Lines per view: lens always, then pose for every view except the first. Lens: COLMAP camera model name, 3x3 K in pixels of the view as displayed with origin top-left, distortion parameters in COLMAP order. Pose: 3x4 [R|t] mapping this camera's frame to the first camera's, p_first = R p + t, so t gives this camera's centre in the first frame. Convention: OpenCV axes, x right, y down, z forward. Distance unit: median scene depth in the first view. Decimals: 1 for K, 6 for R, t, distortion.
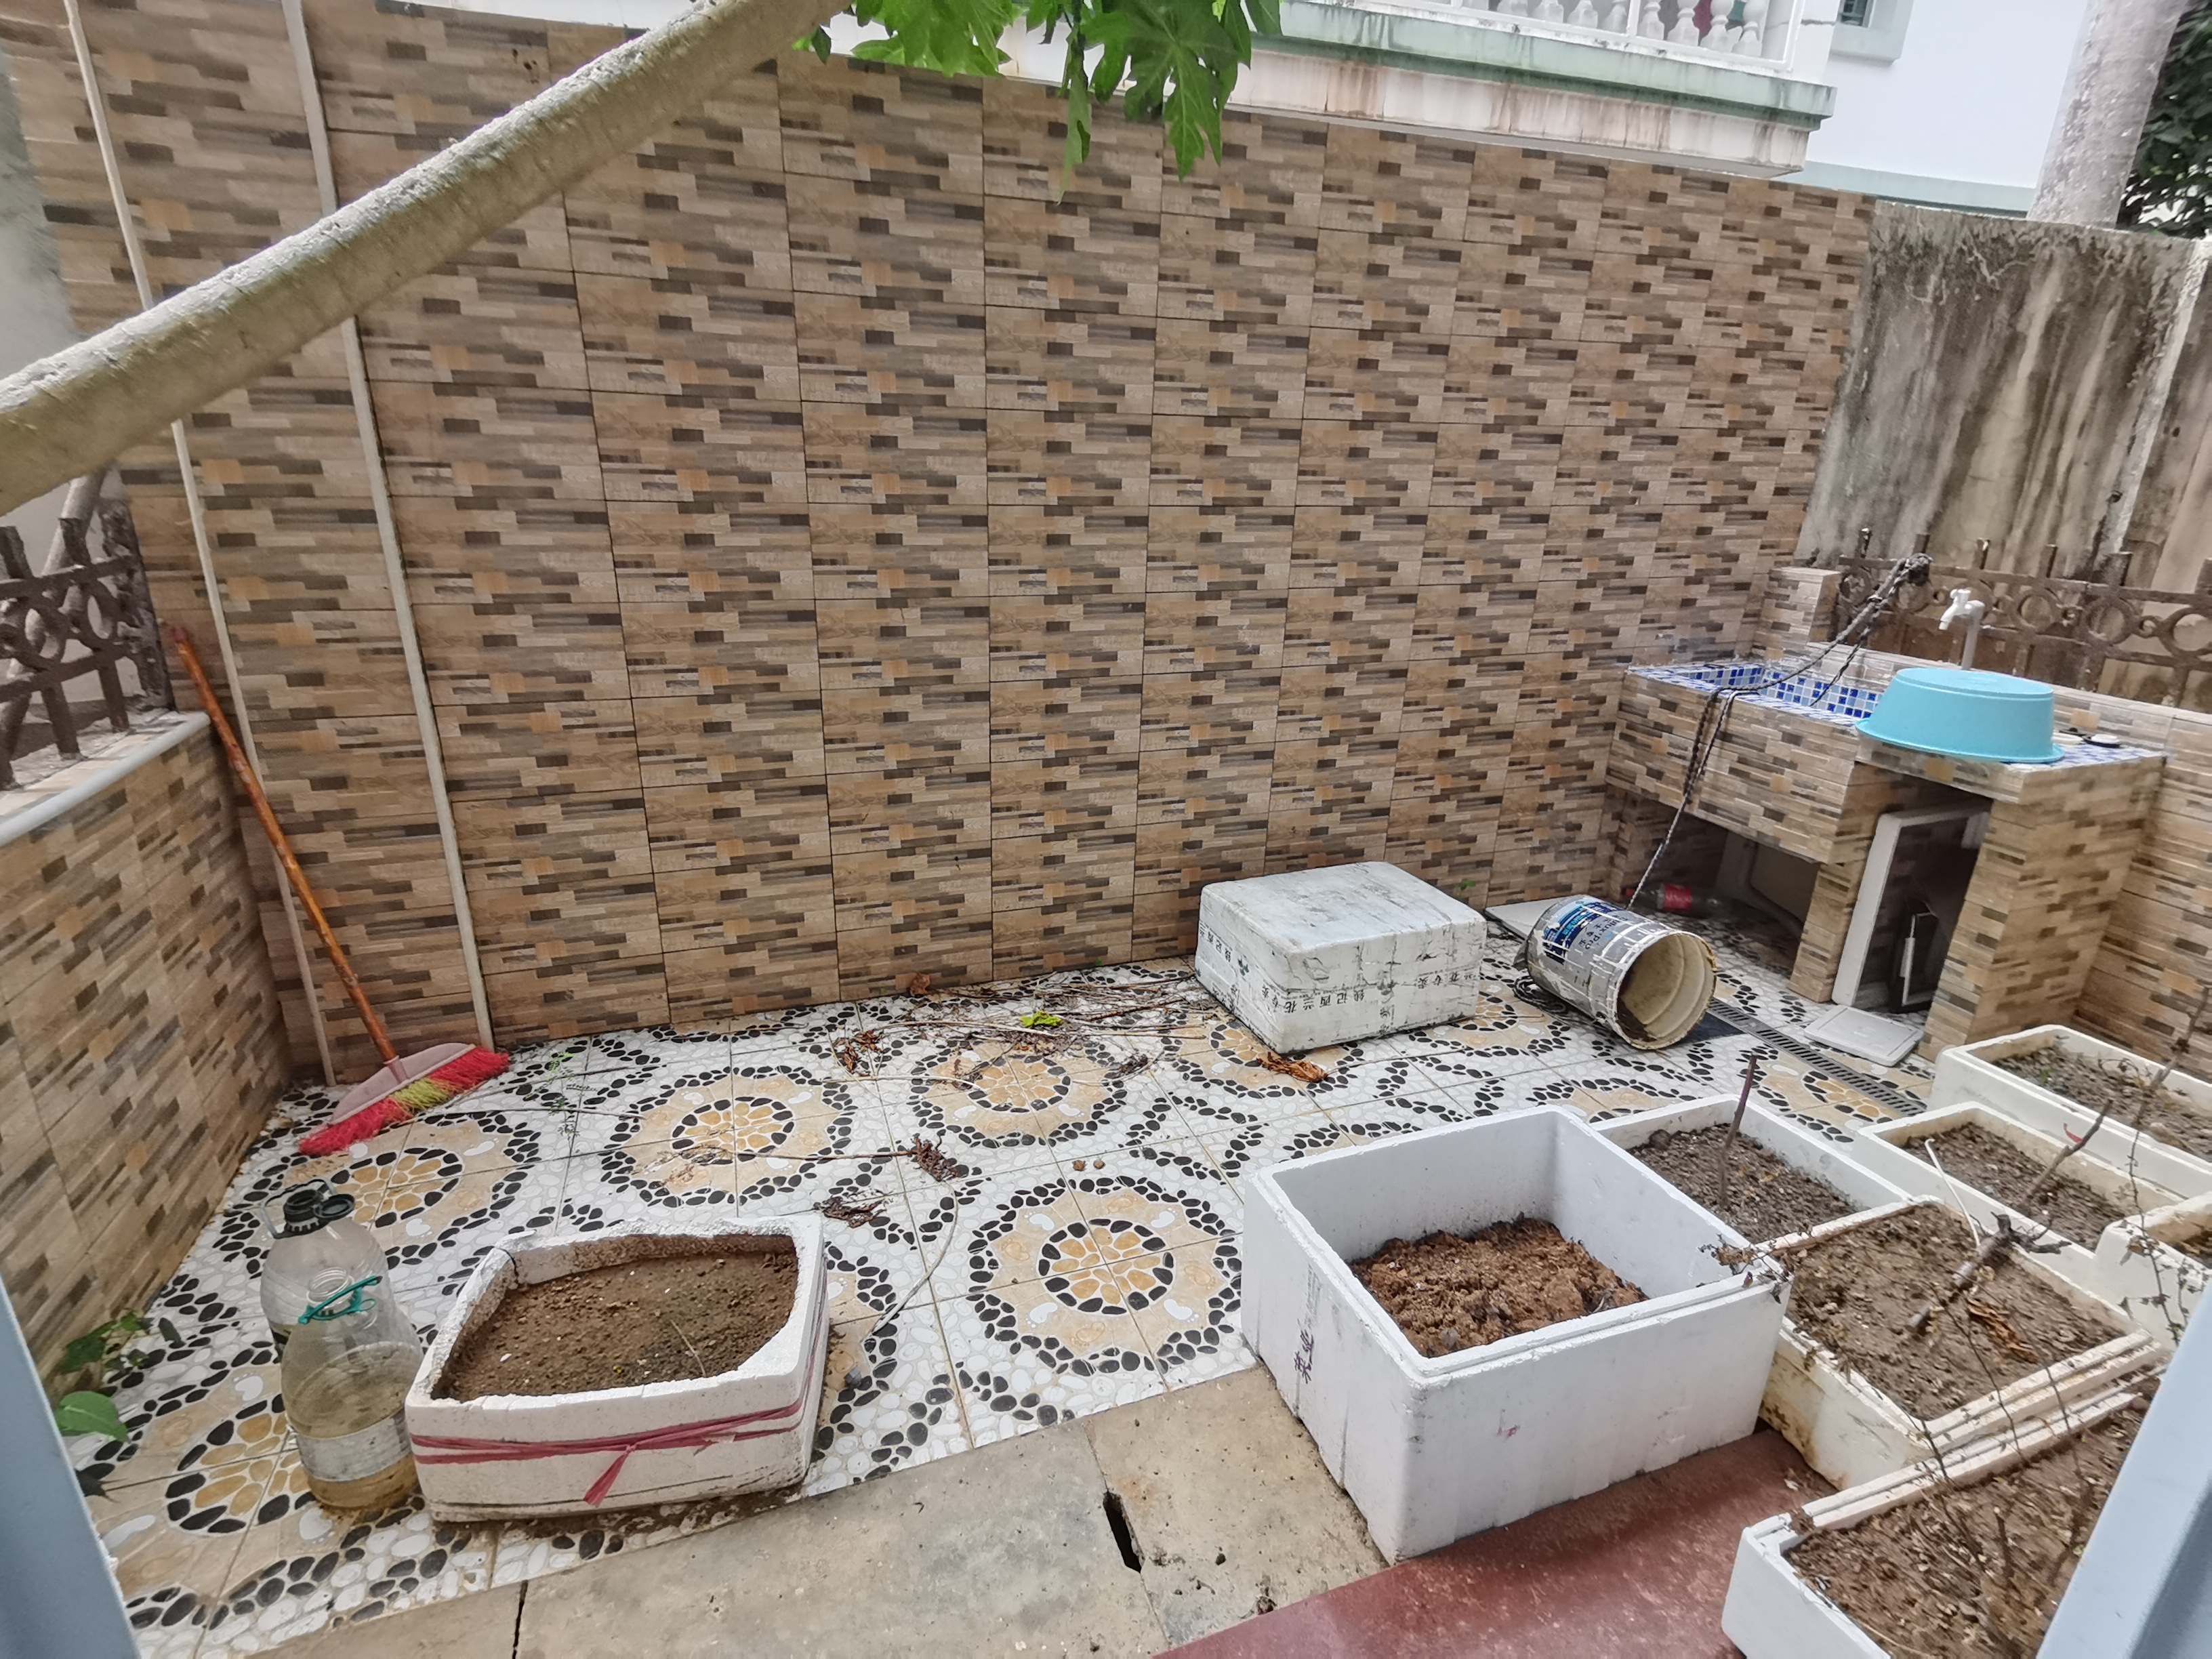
lens RADIAL K [[1124.1, 0, 1109.1], [0, 1124.1, 817.1], [0, 0, 1]] dist [-0.002630, -0.002750]
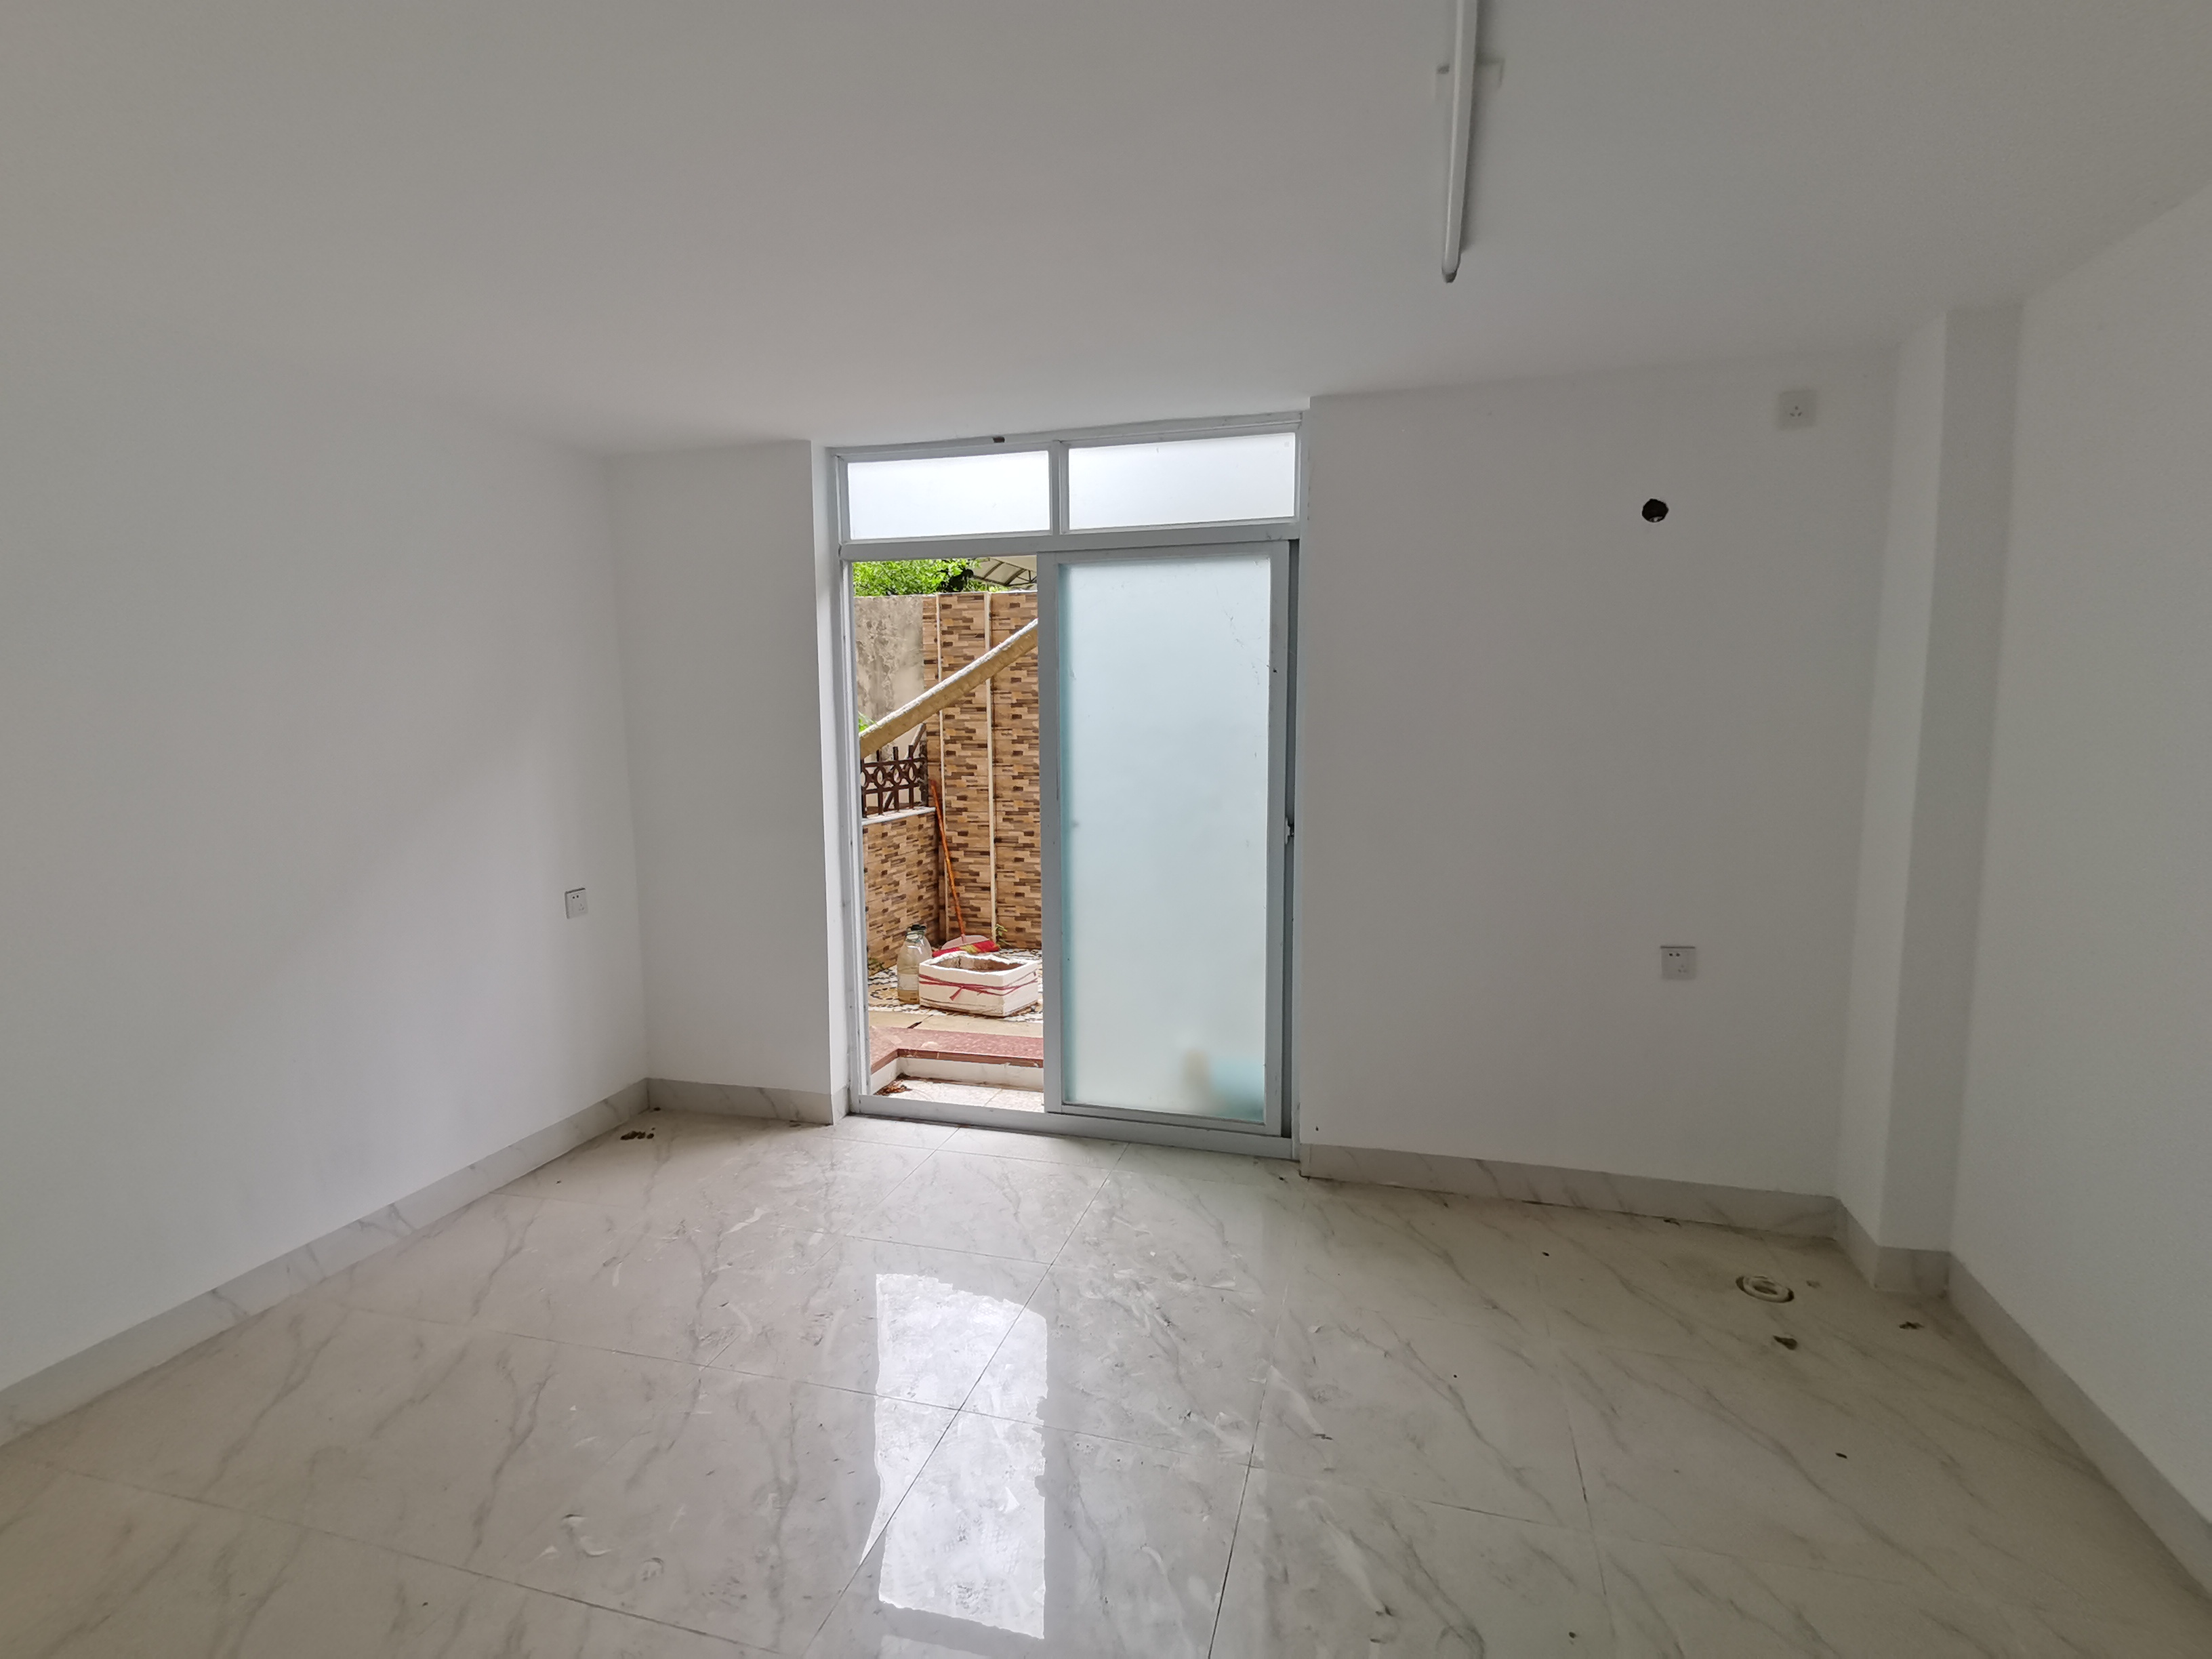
lens RADIAL K [[1124.1, 0, 1097.3], [0, 1124.1, 837.1], [0, 0, 1]] dist [-0.002630, -0.002750]
pose [[0.804845, 0.033861, -0.592519, 1.386788], [-0.171631, 0.968992, -0.177758, 0.457784], [0.568127, 0.244762, 0.785699, -1.154254]]
